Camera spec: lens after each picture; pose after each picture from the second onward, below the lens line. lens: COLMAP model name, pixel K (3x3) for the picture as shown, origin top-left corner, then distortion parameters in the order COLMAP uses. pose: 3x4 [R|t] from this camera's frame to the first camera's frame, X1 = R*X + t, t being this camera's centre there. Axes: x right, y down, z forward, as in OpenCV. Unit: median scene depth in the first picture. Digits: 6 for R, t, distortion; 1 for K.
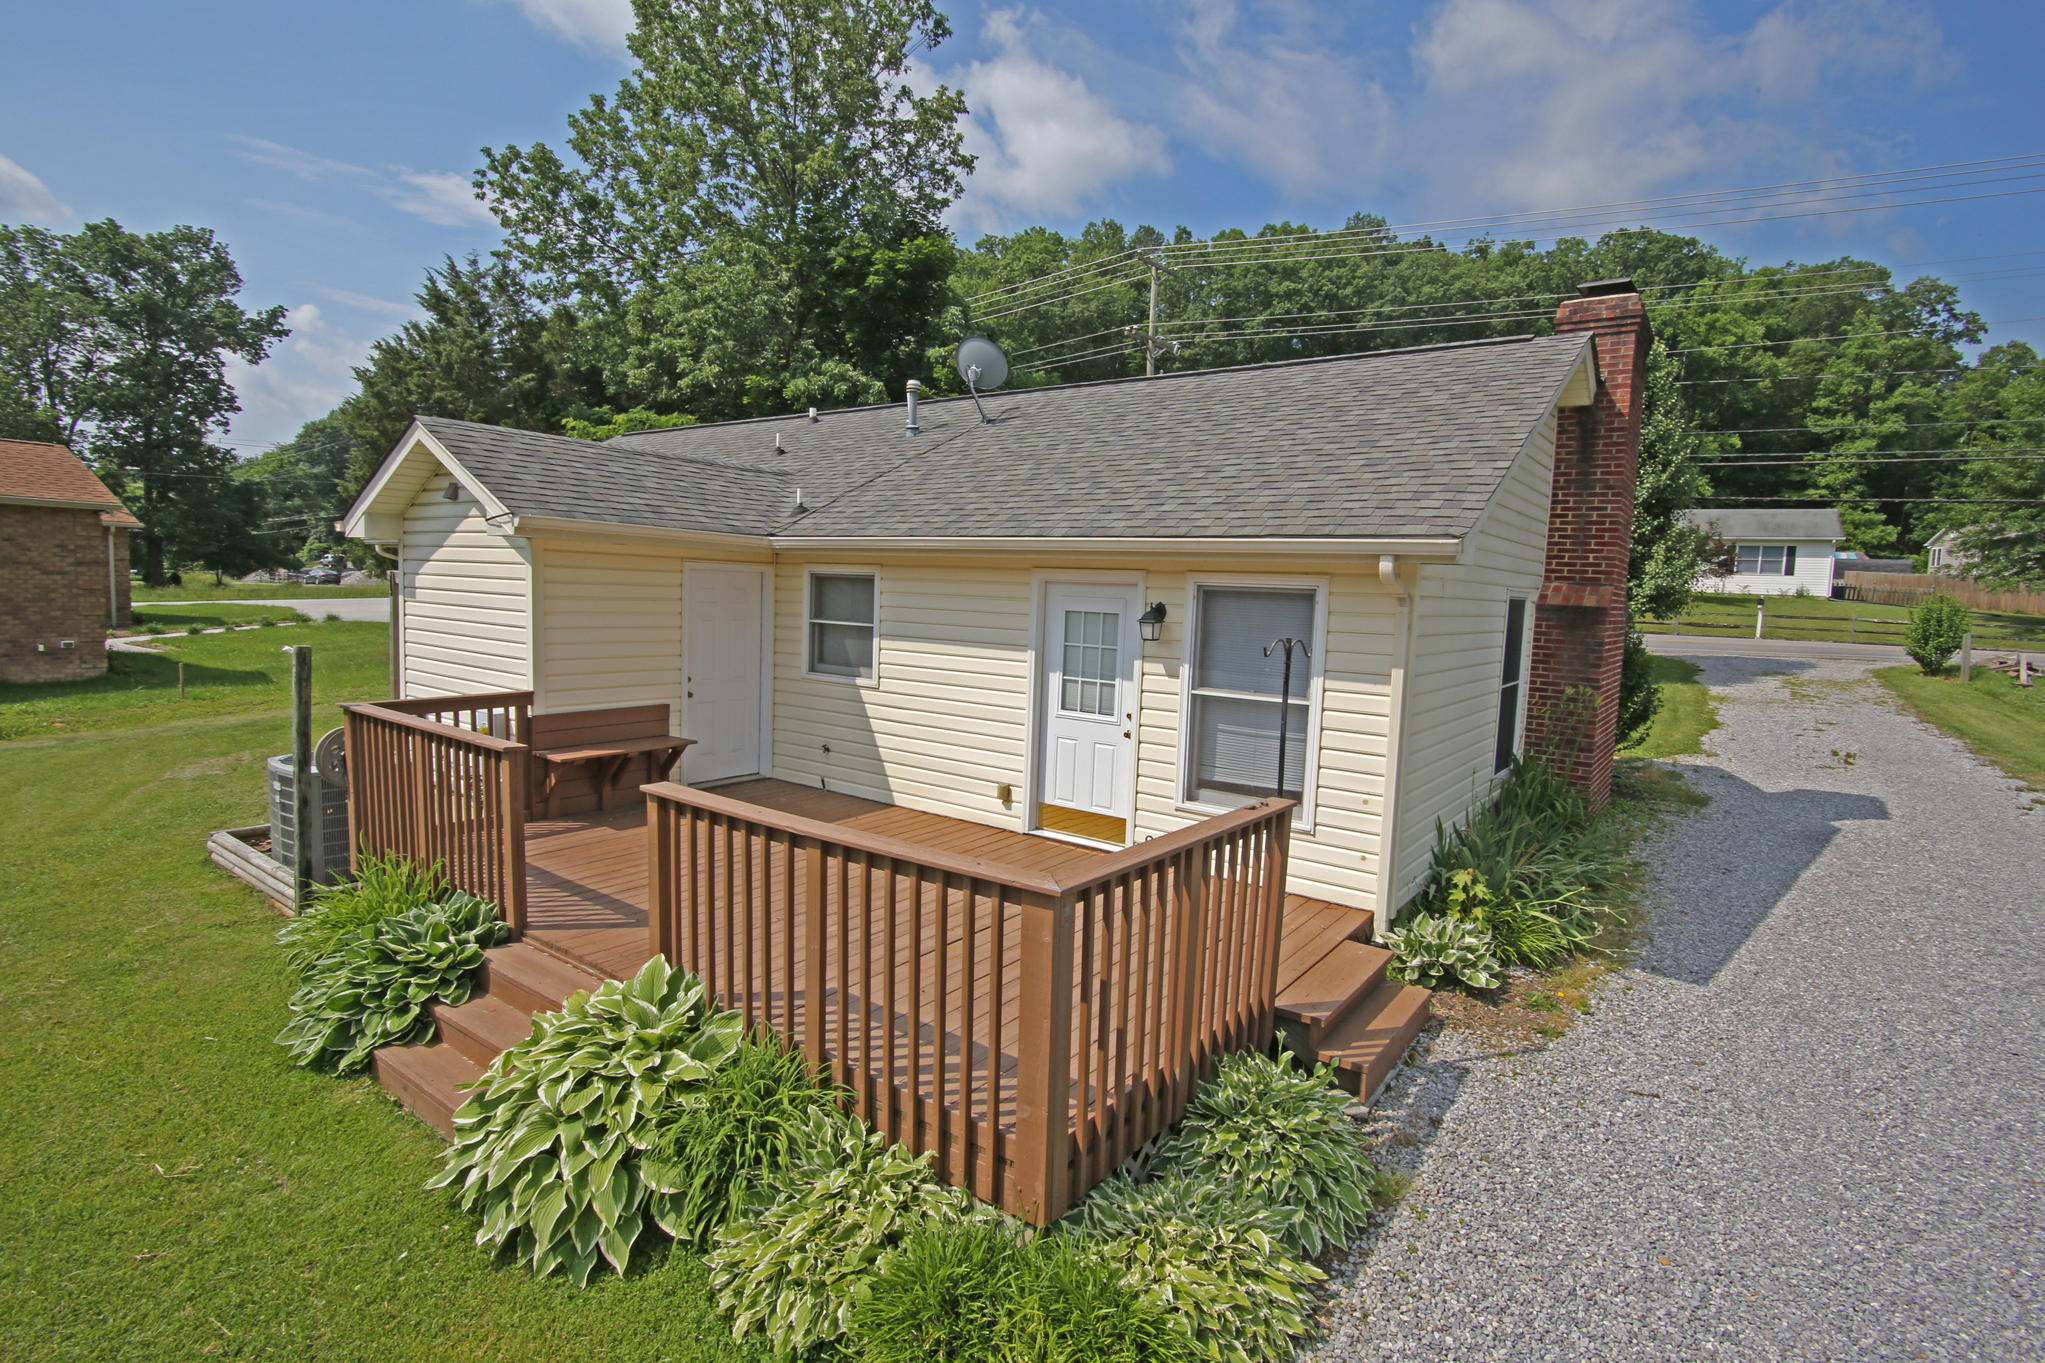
lens RADIAL K [[989.3, 0, 1026.1], [0, 989.3, 677.2], [0, 0, 1]] dist [-0.019477, 0.000077]
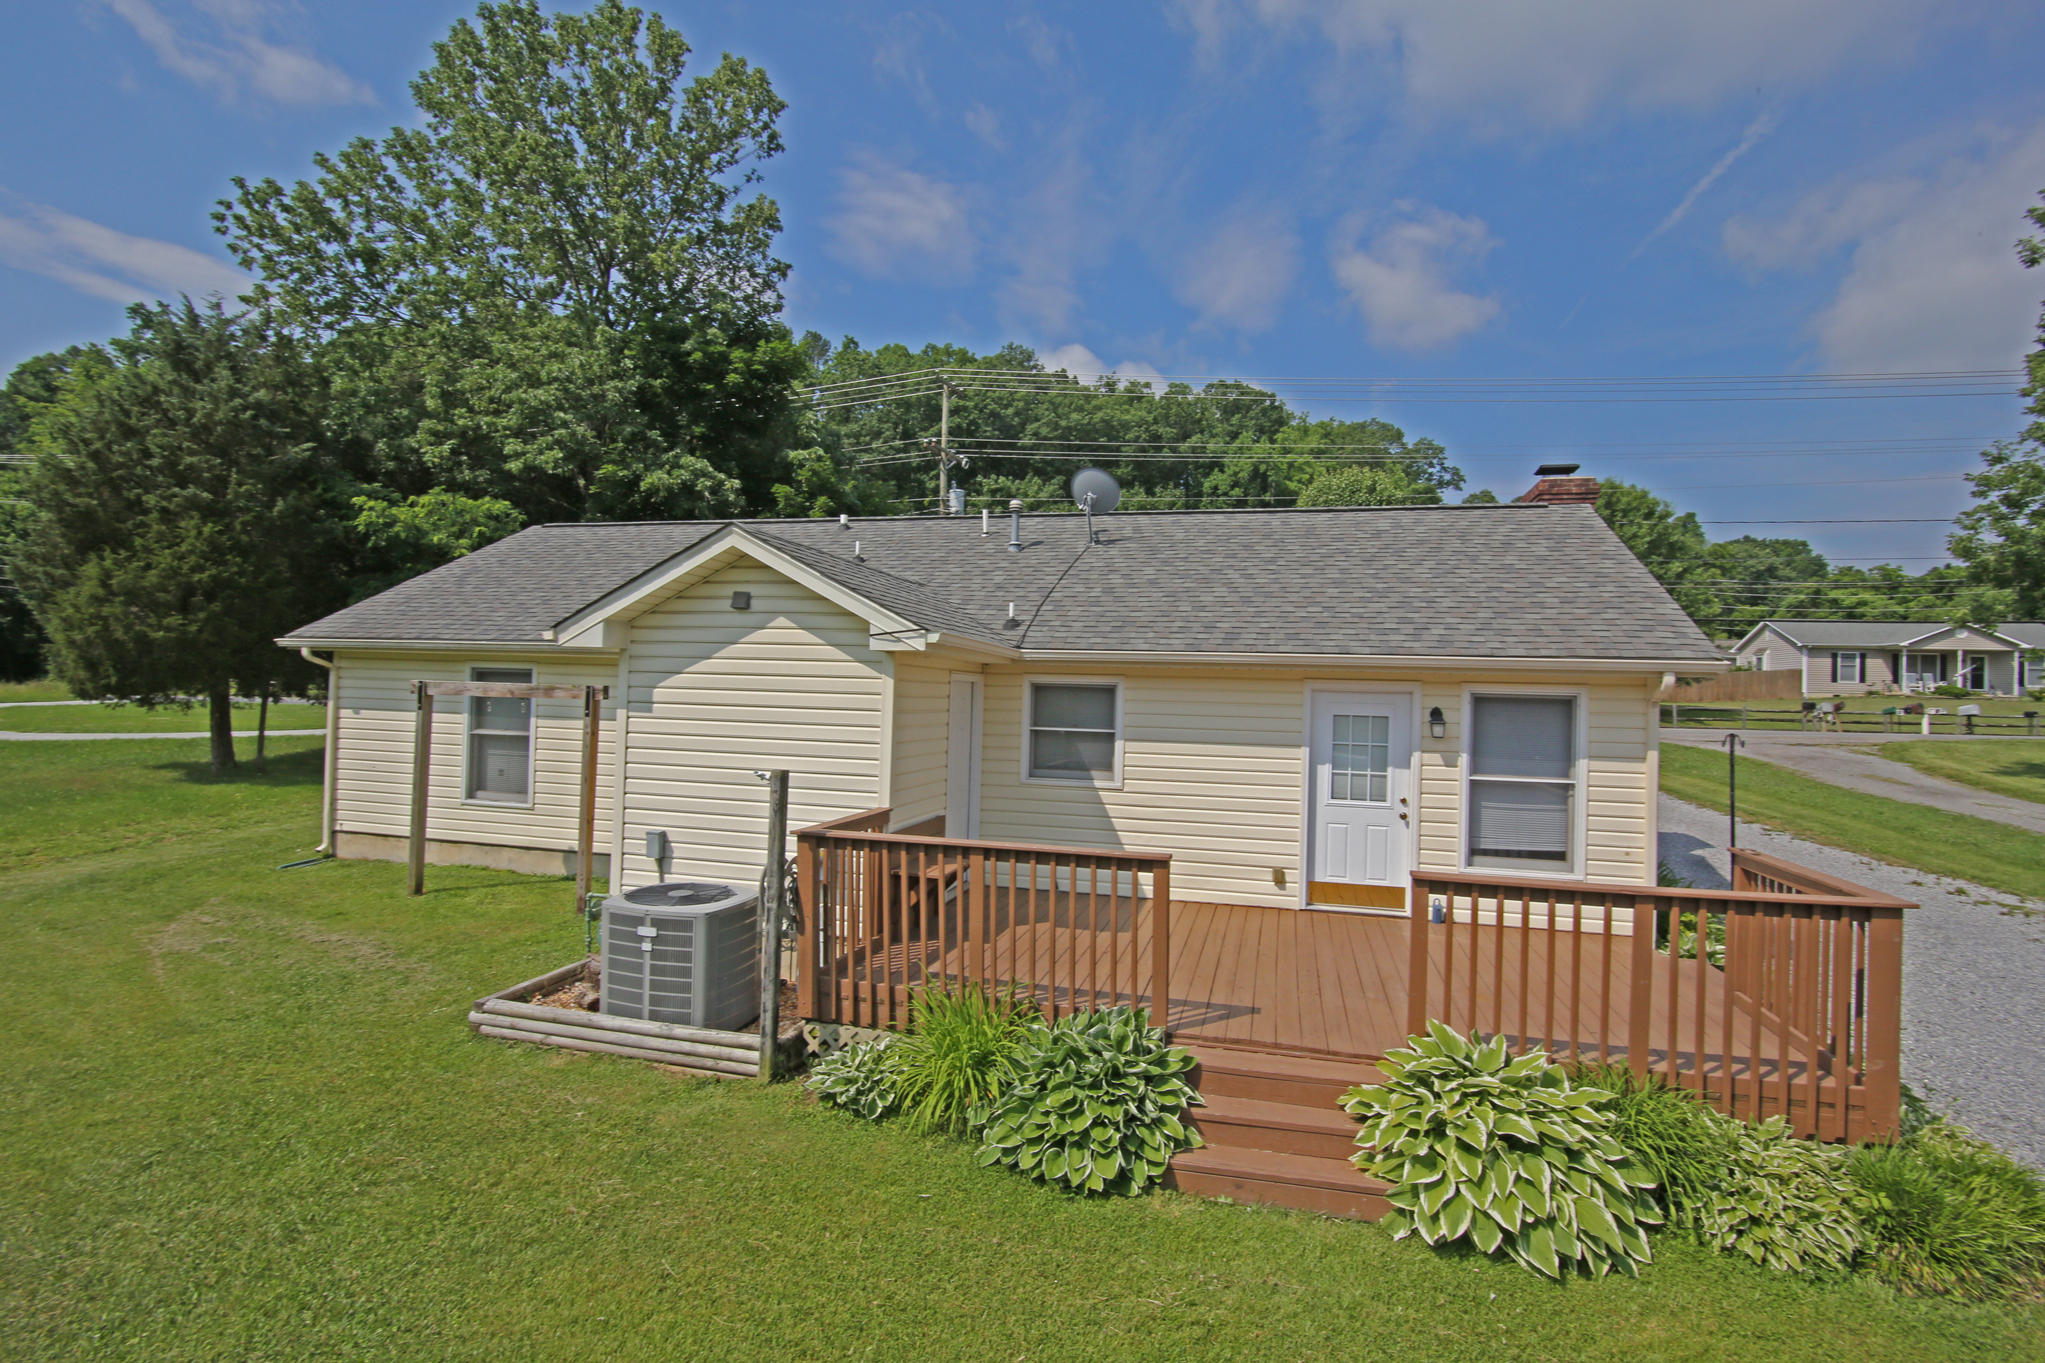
lens RADIAL K [[994.5, 0, 1022.3], [0, 994.5, 671.8], [0, 0, 1]] dist [-0.017362, 0.000100]
pose [[0.931461, -0.004231, 0.363818, -0.243906], [0.040884, 0.994817, -0.093103, -0.007518], [-0.361538, 0.101596, 0.926806, 0.008853]]
